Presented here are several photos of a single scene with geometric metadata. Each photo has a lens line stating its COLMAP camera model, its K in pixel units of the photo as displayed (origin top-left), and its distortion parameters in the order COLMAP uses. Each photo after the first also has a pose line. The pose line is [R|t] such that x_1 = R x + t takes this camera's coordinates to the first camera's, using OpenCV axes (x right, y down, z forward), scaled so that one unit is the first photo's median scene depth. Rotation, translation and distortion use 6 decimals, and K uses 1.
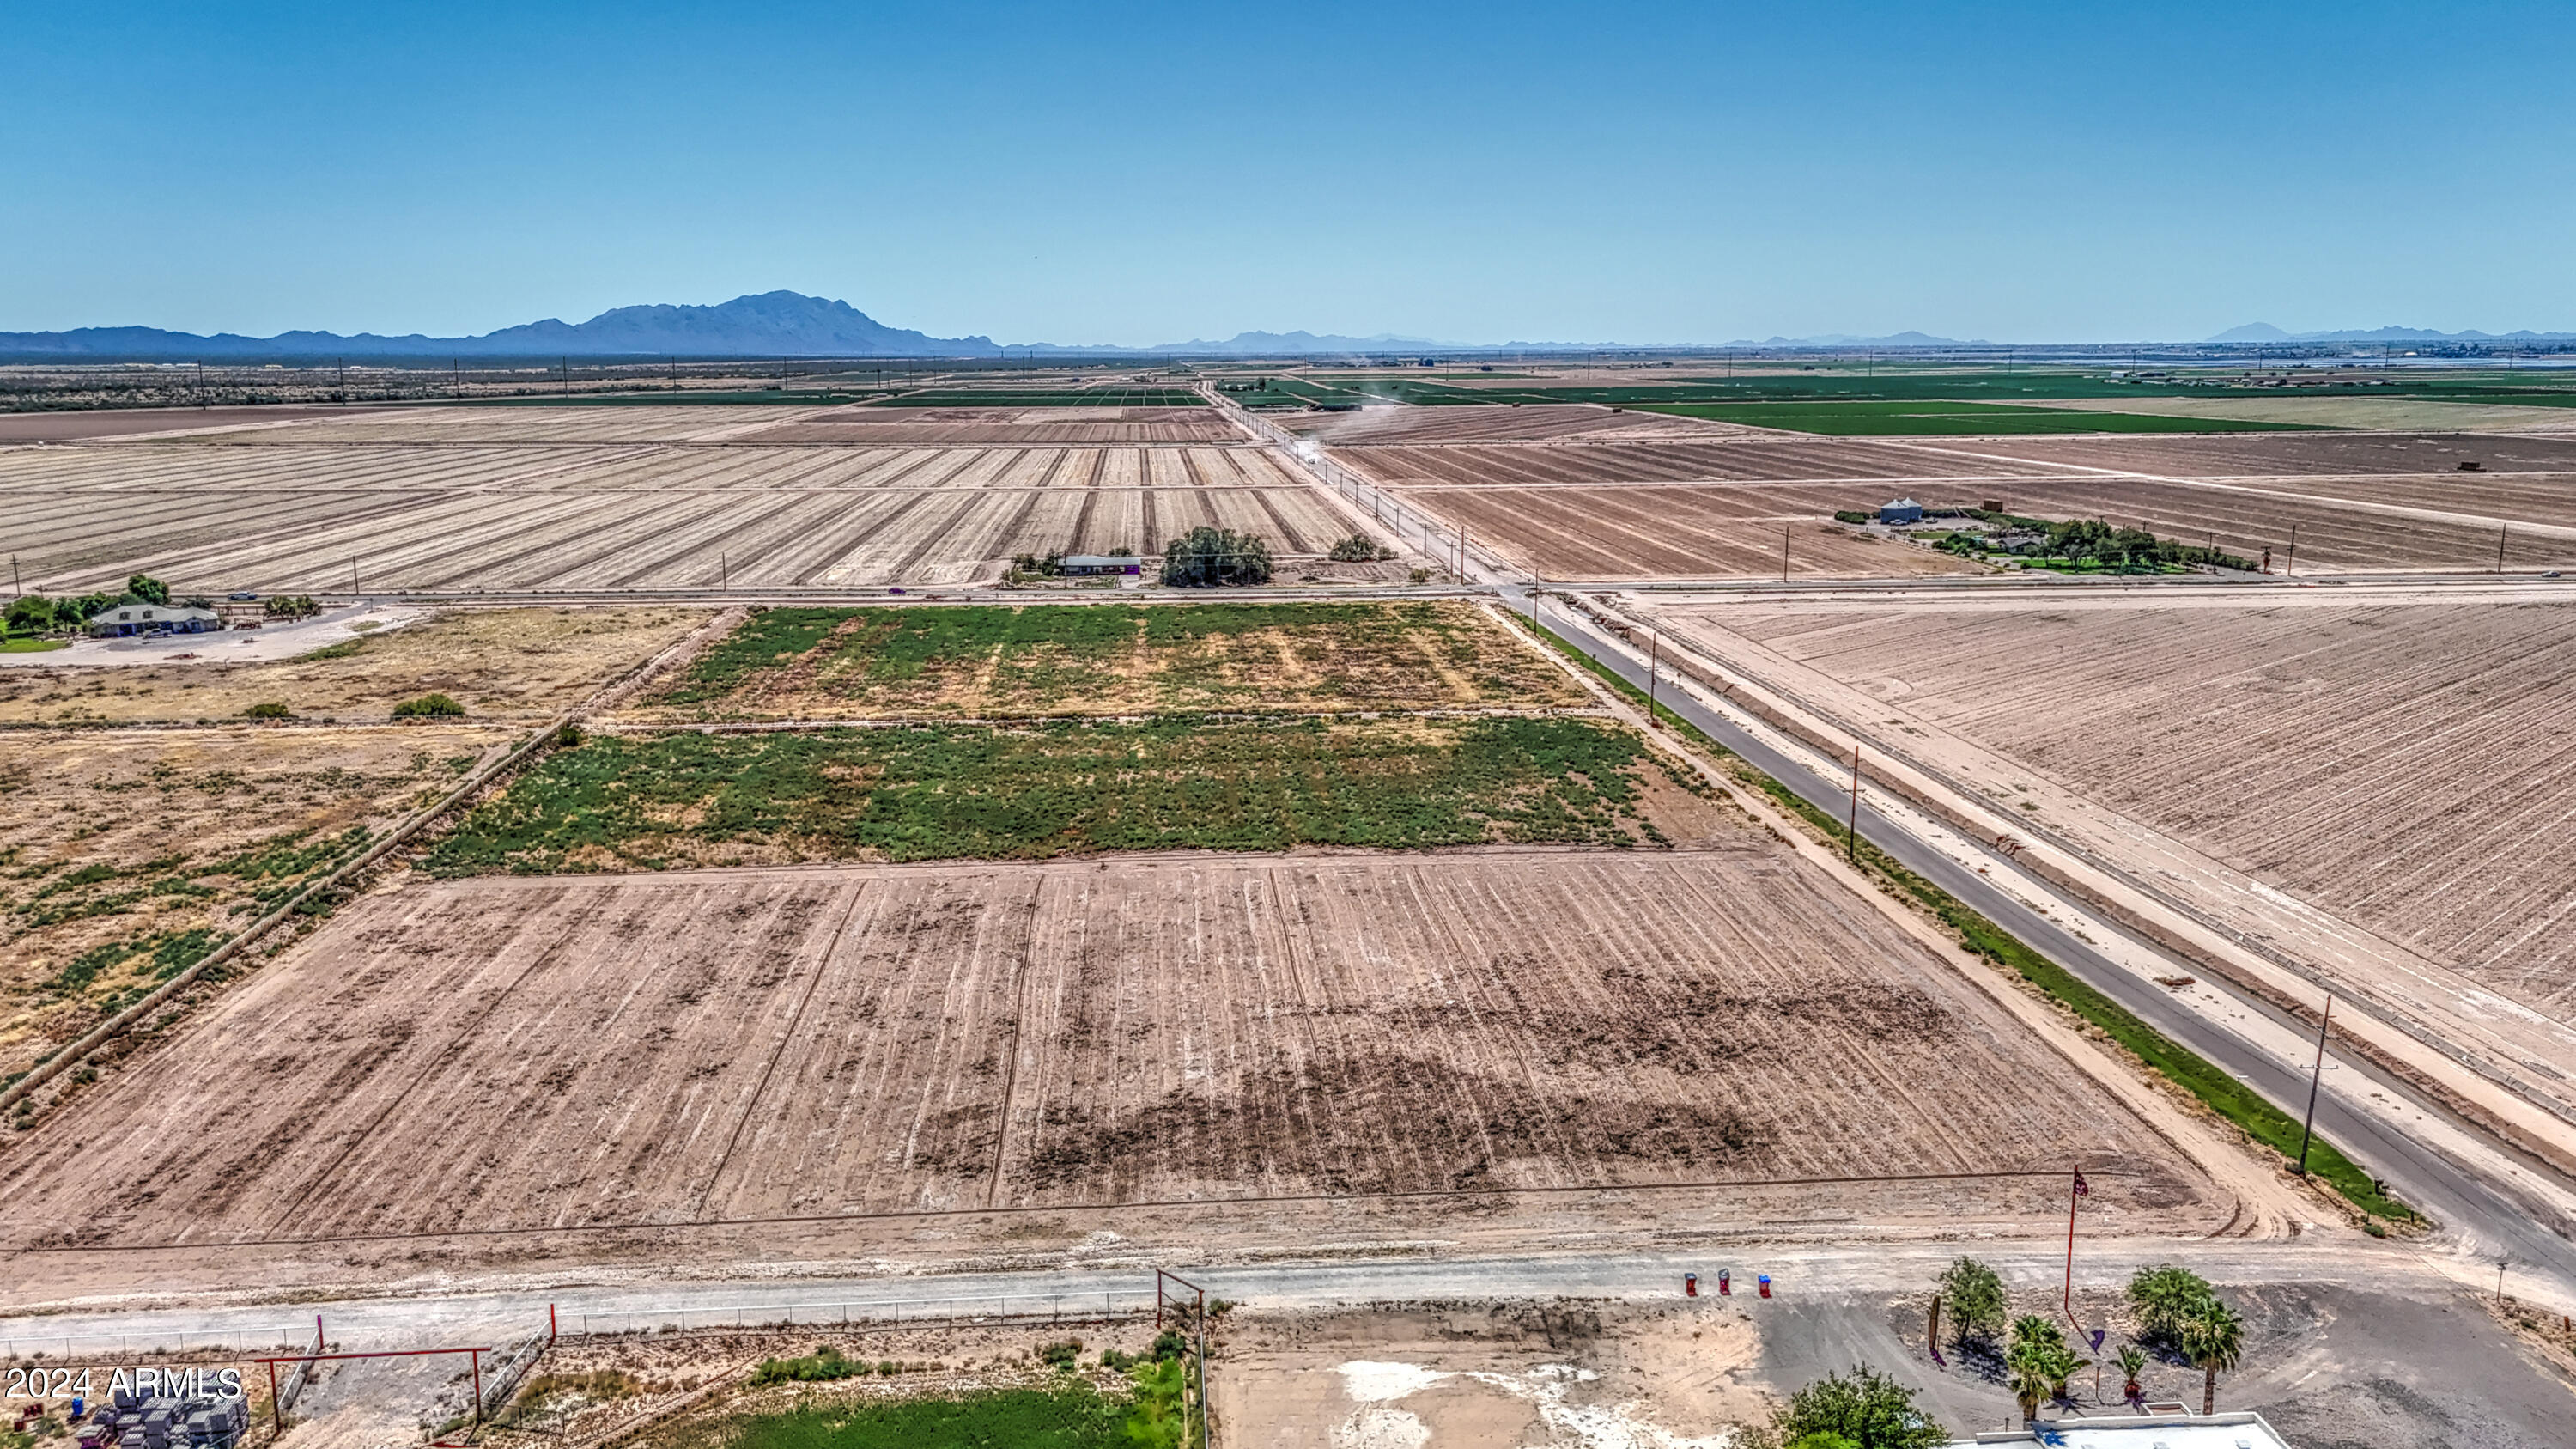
lens RADIAL K [[1947.9, 0, 1280.6], [0, 1947.9, 718.6], [0, 0, 1]] dist [0.070983, -0.066620]
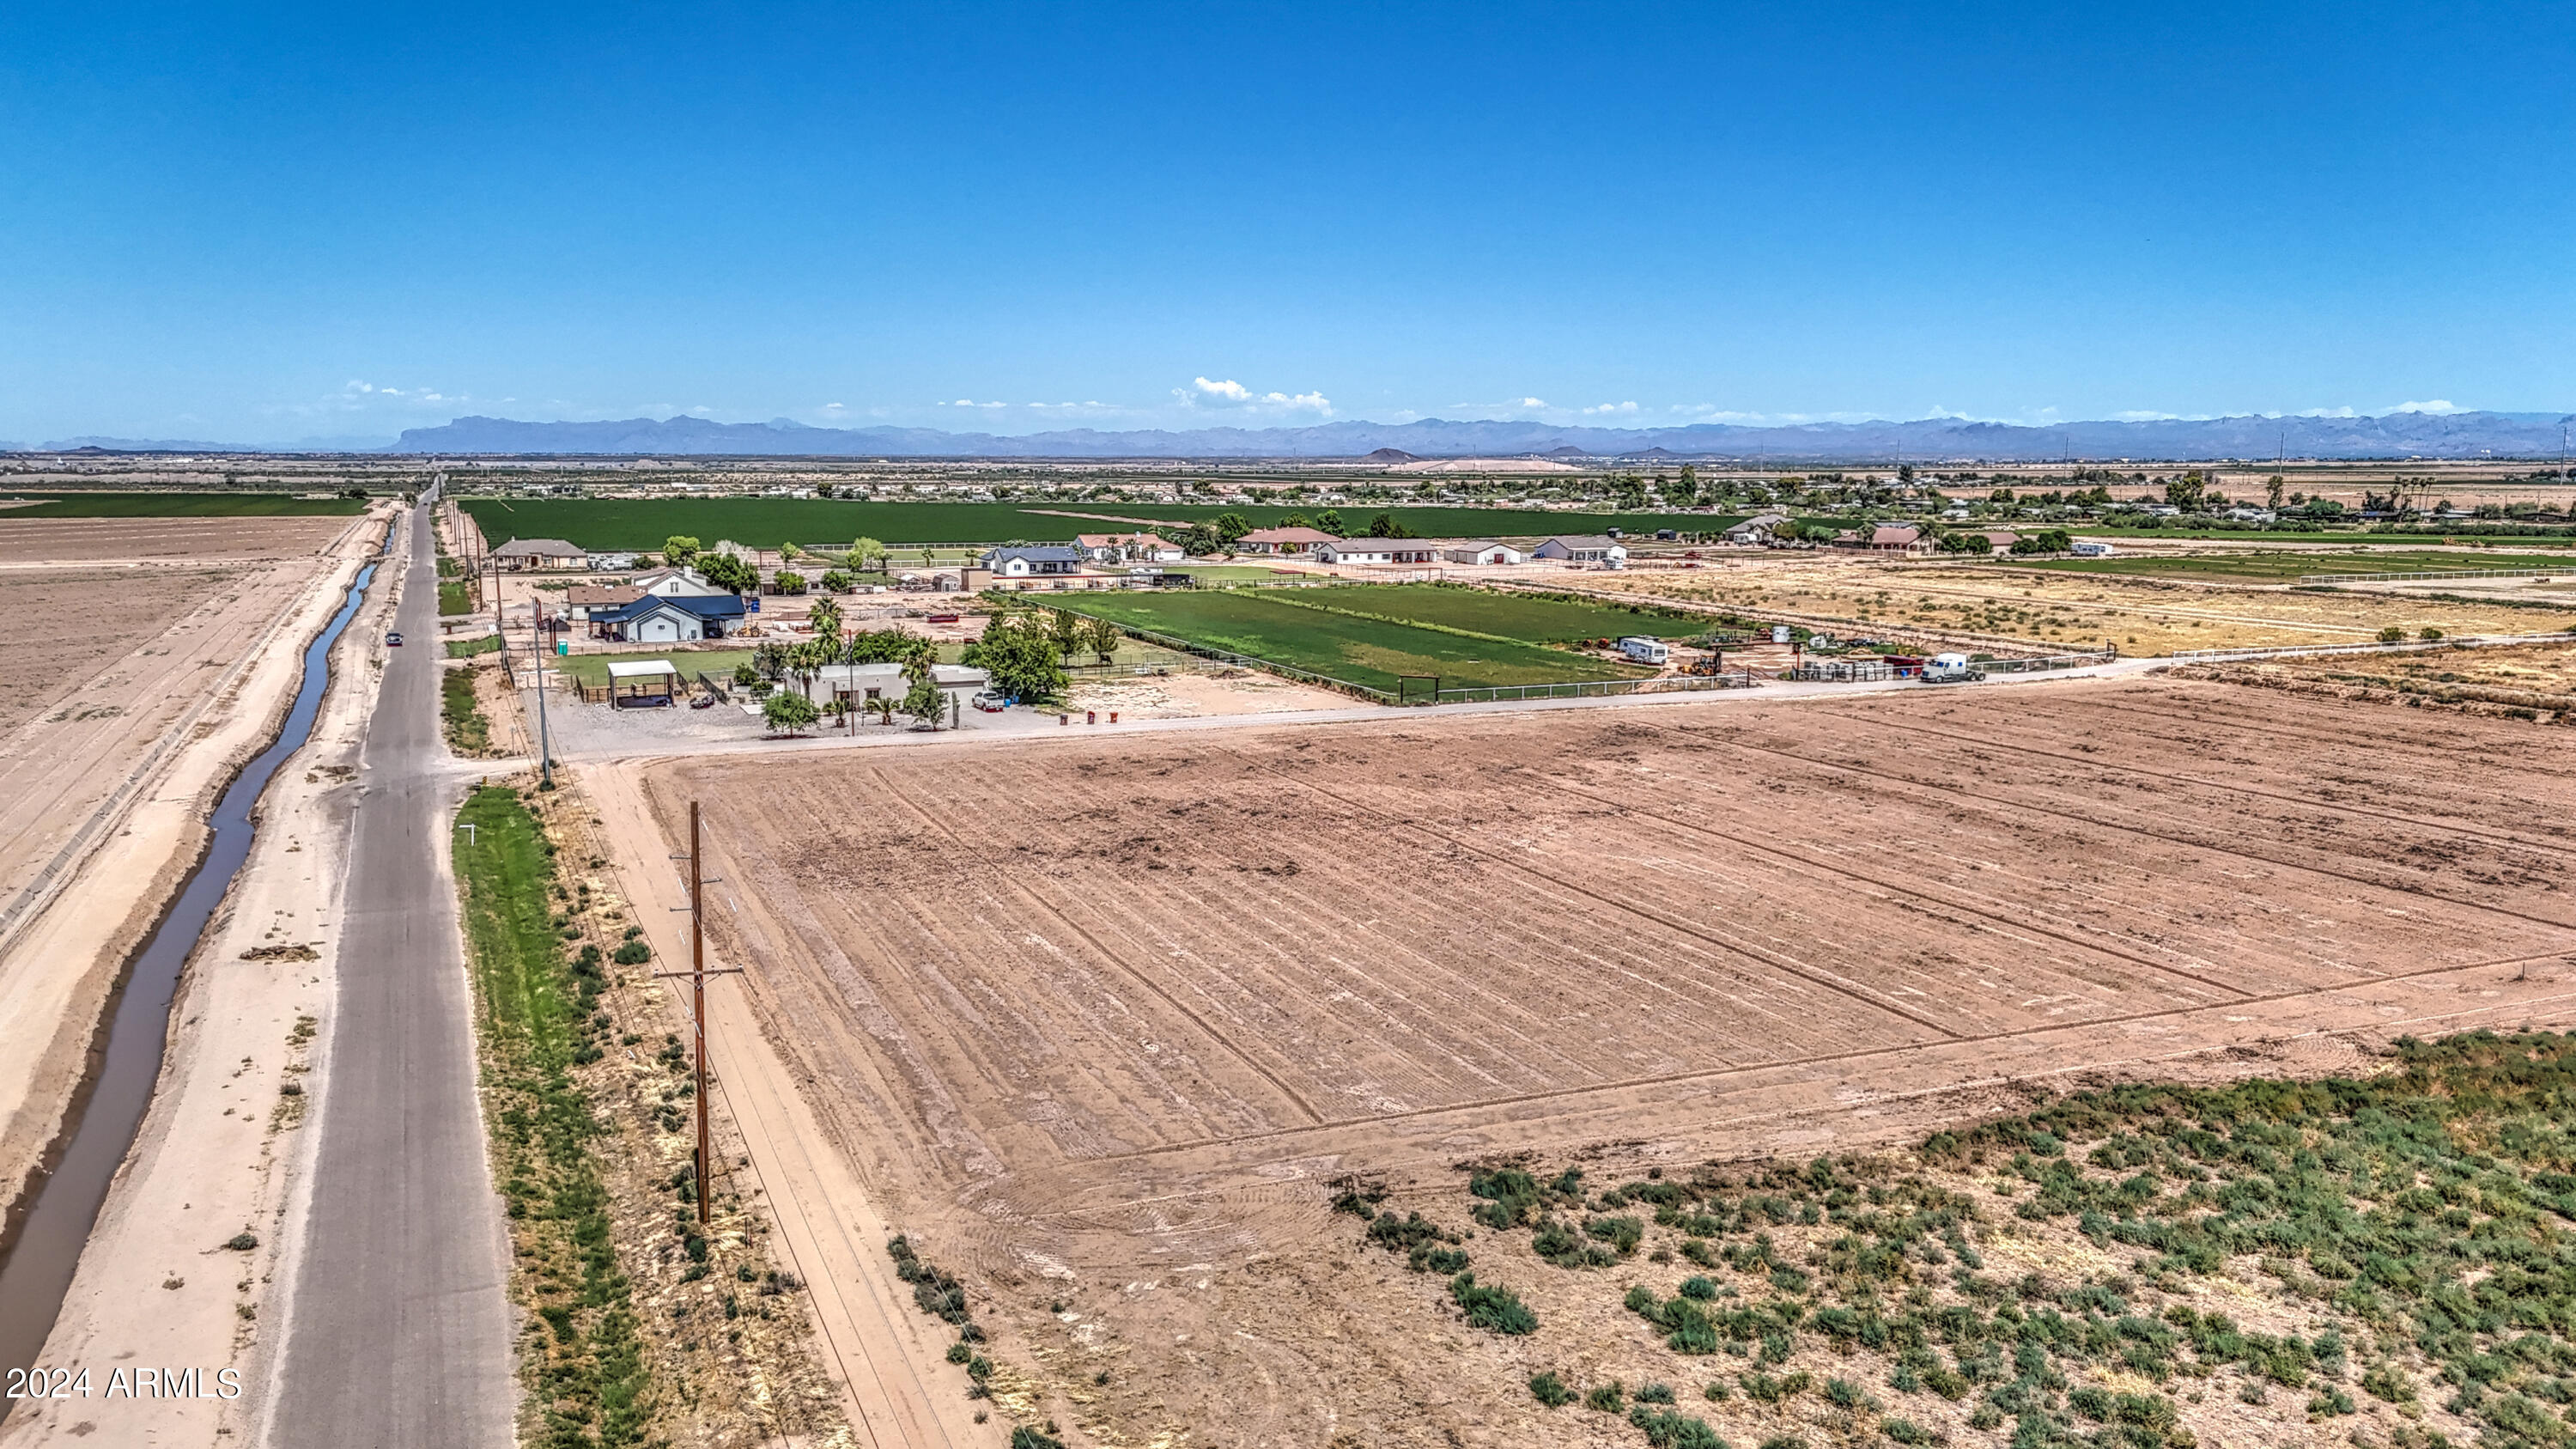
lens RADIAL K [[1905.6, 0, 1280.7], [0, 1905.6, 723.2], [0, 0, 1]] dist [0.071003, -0.065968]
pose [[-0.943847, 0.049820, -0.326606, 0.326100], [-0.058414, 0.947827, 0.313389, -0.091728], [0.325179, 0.314870, -0.891693, 1.356495]]
